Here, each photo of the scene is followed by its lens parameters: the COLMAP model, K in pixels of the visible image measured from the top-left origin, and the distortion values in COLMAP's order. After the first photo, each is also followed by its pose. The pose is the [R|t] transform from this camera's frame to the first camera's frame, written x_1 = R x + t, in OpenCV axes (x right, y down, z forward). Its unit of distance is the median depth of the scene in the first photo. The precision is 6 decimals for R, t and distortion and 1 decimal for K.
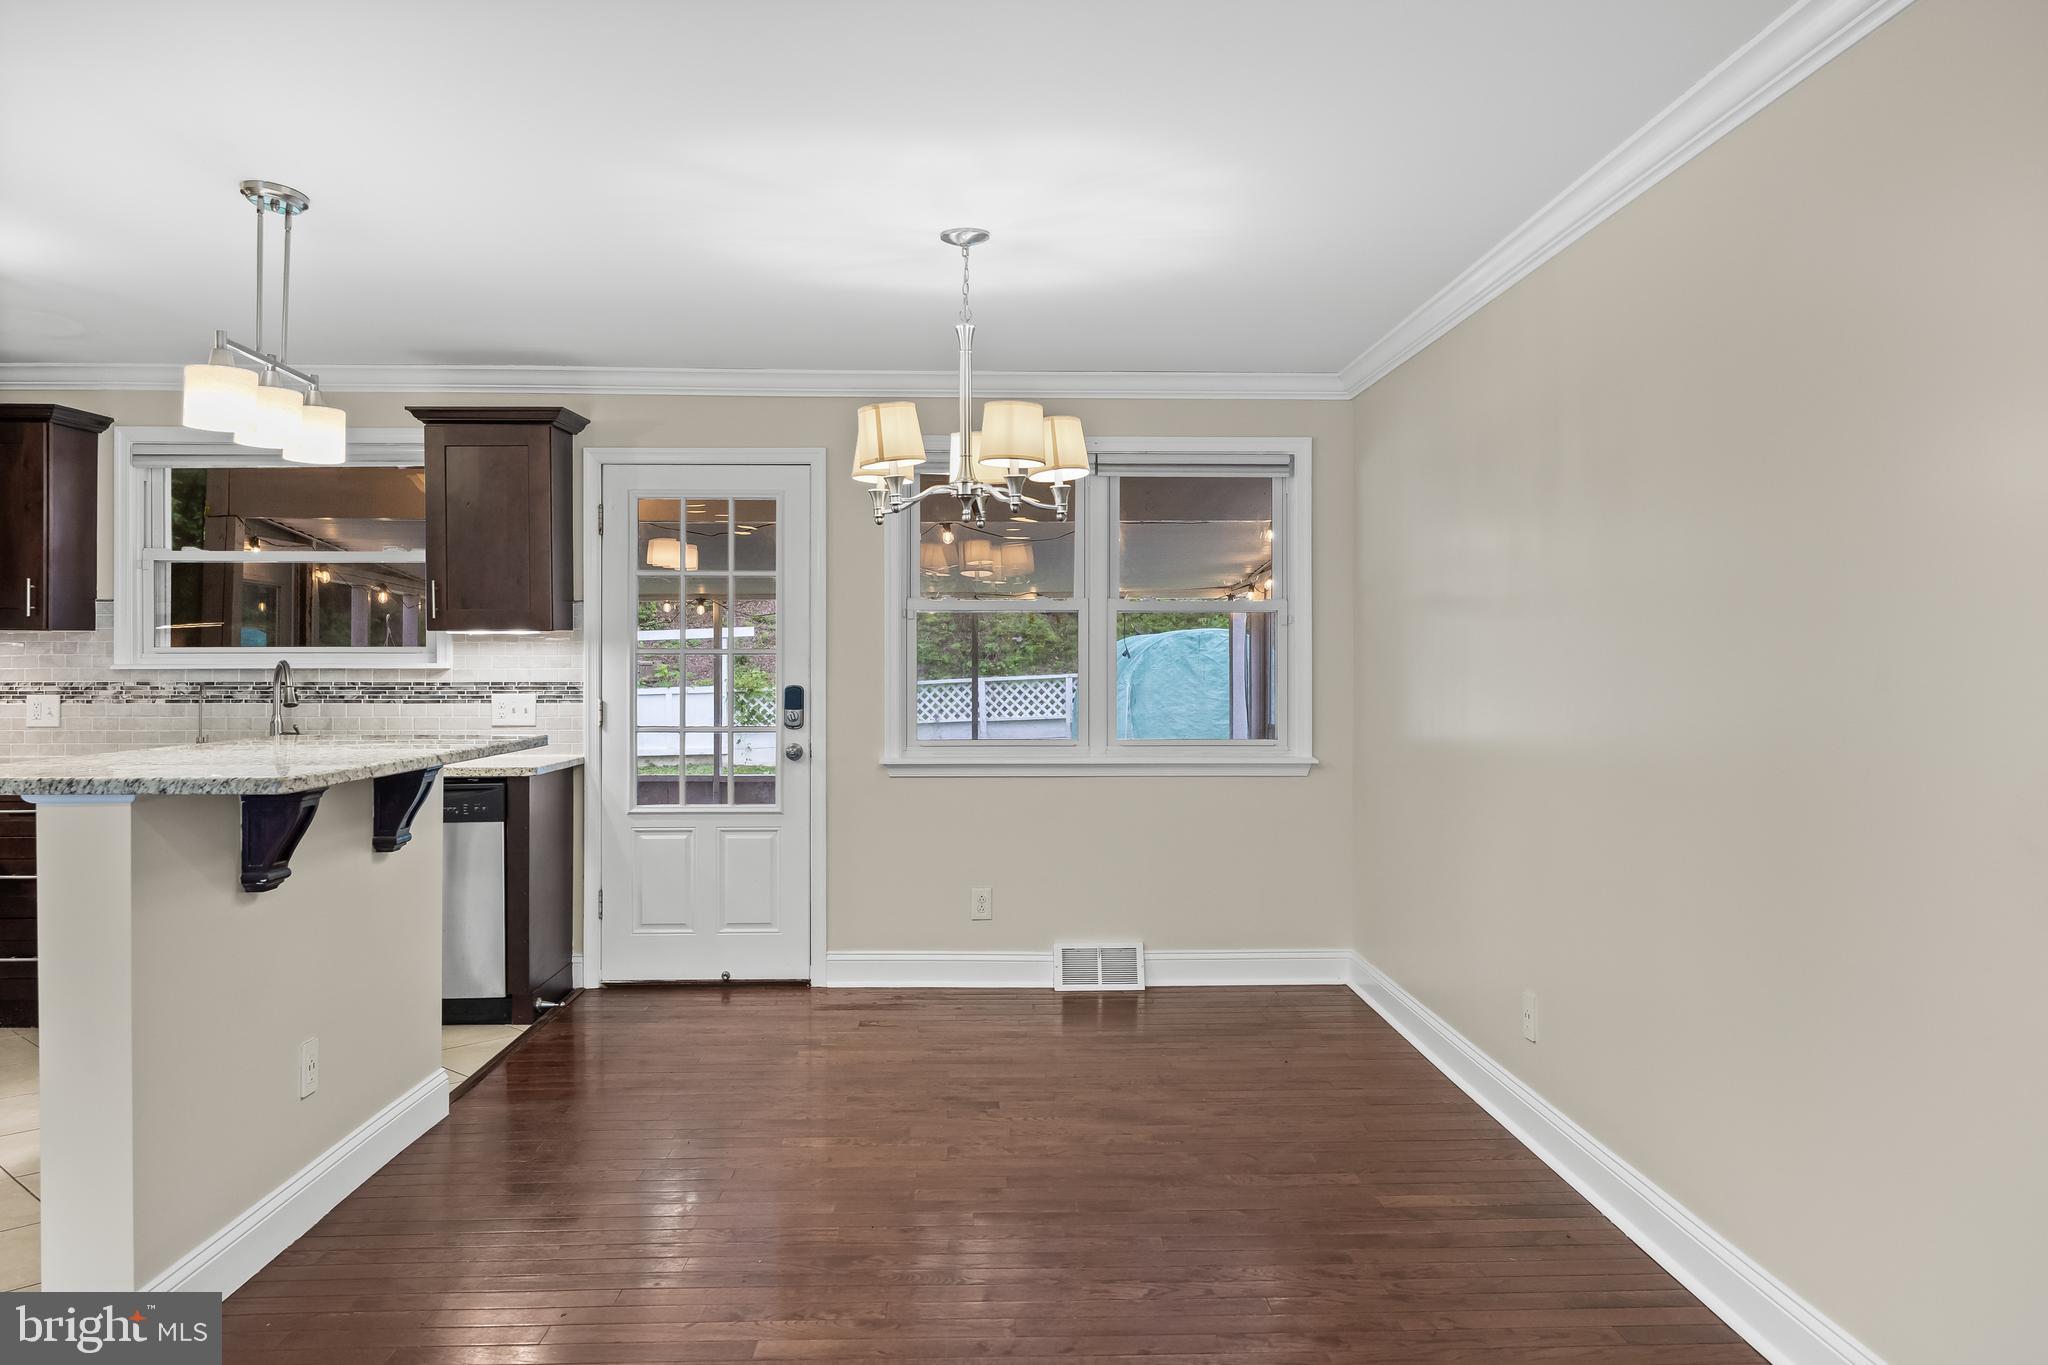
lens RADIAL K [[1469.4, 0, 1019.9], [0, 1469.4, 679.8], [0, 0, 1]] dist [-0.002239, -0.001542]
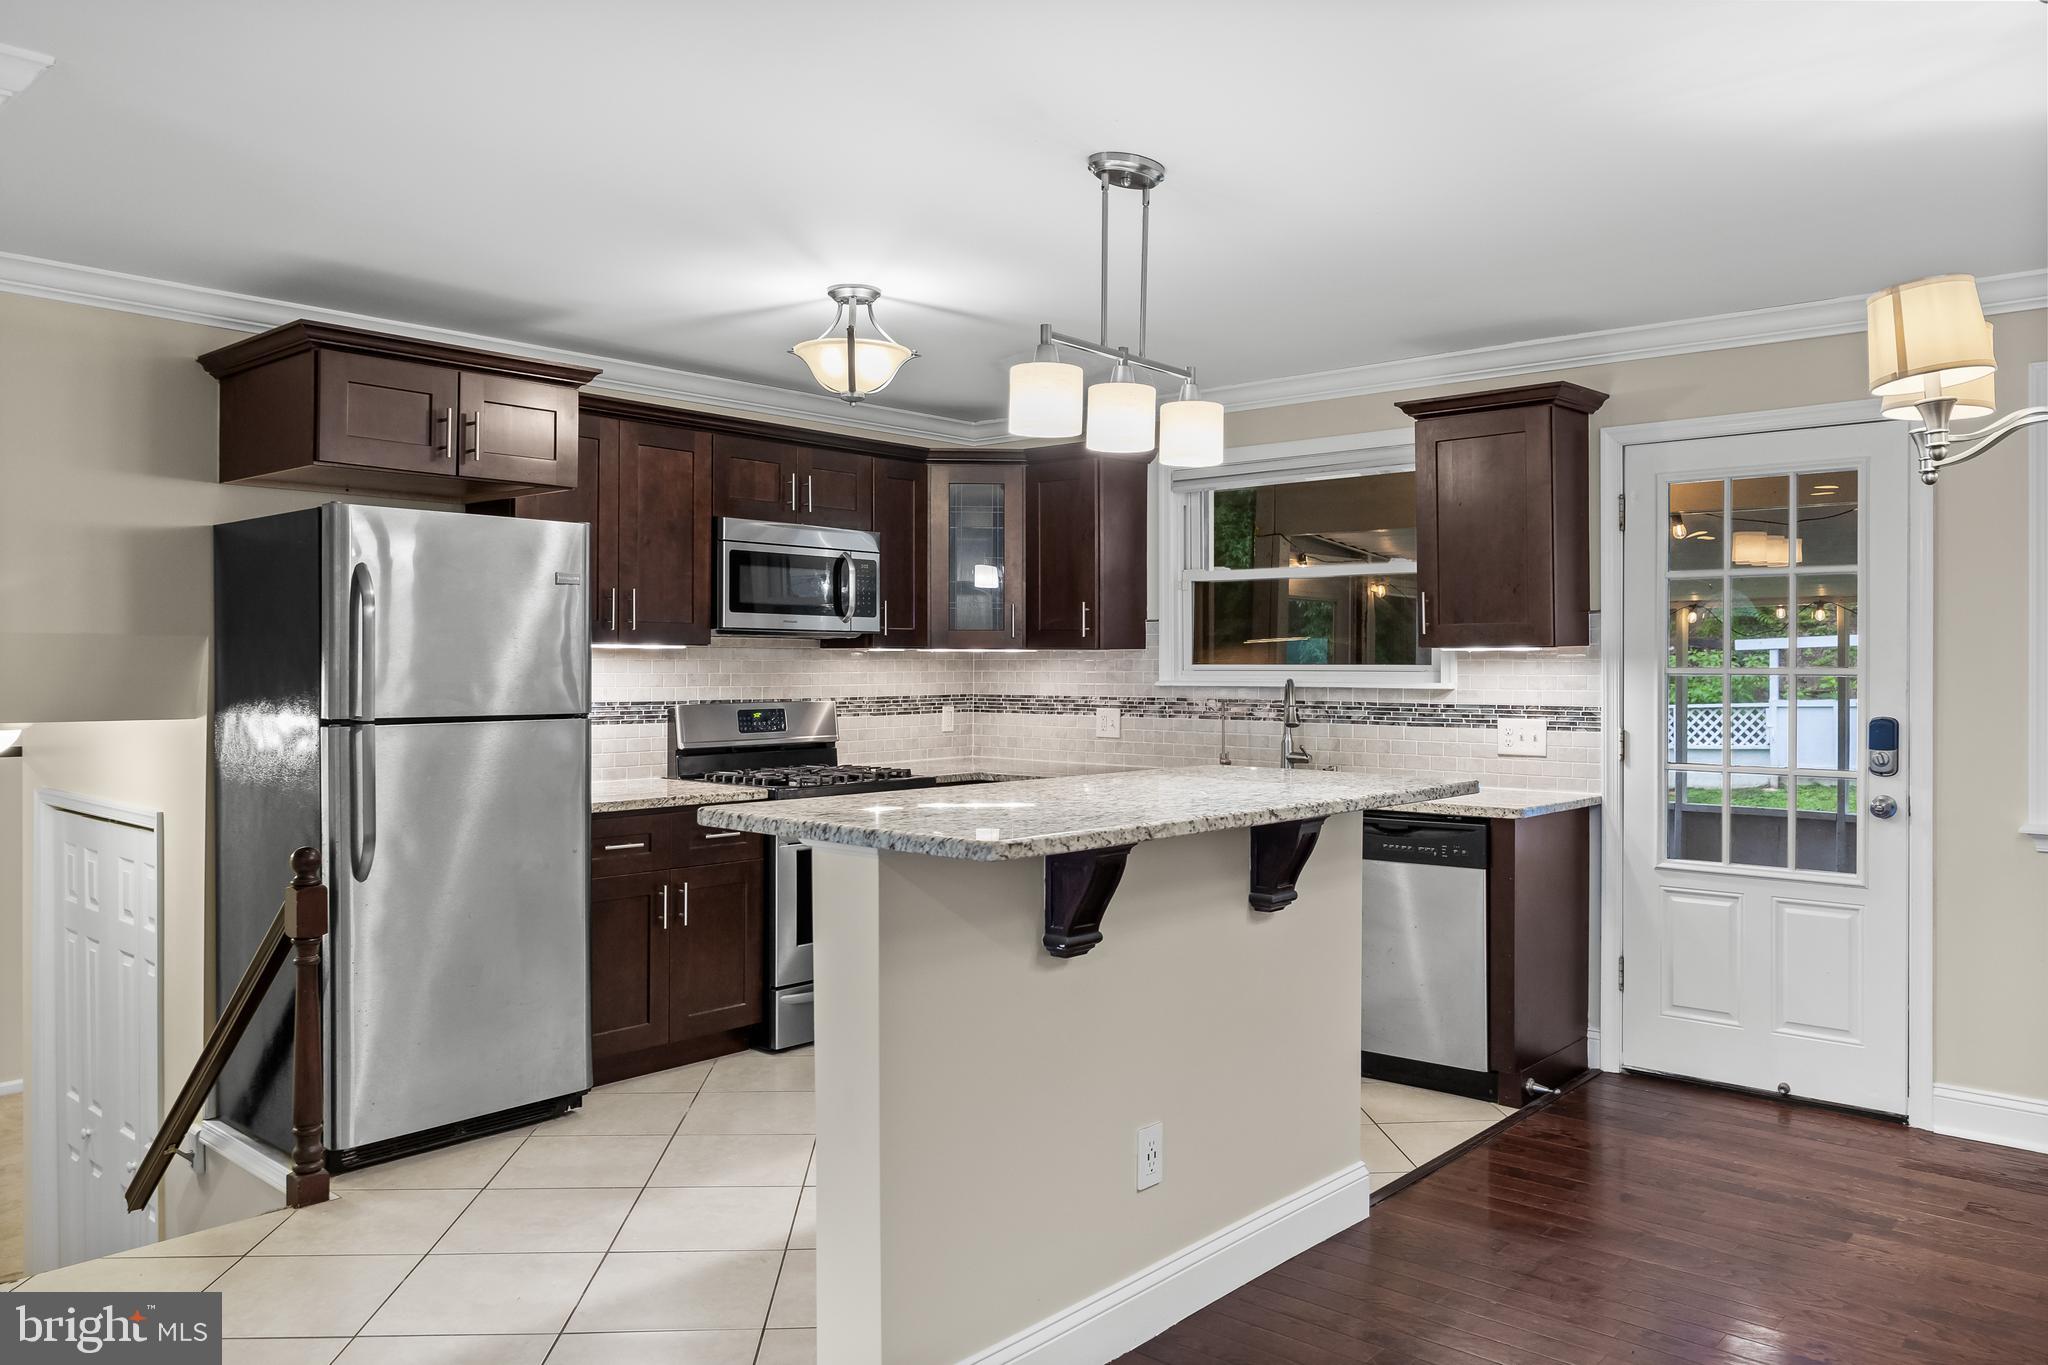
lens RADIAL K [[1469.4, 0, 1019.2], [0, 1469.4, 675.8], [0, 0, 1]] dist [-0.002239, -0.001542]
pose [[0.737427, 0.006072, -0.675400, 0.025227], [-0.011808, 0.999923, -0.003902, -0.009218], [0.675324, 0.010853, 0.737441, 0.156491]]
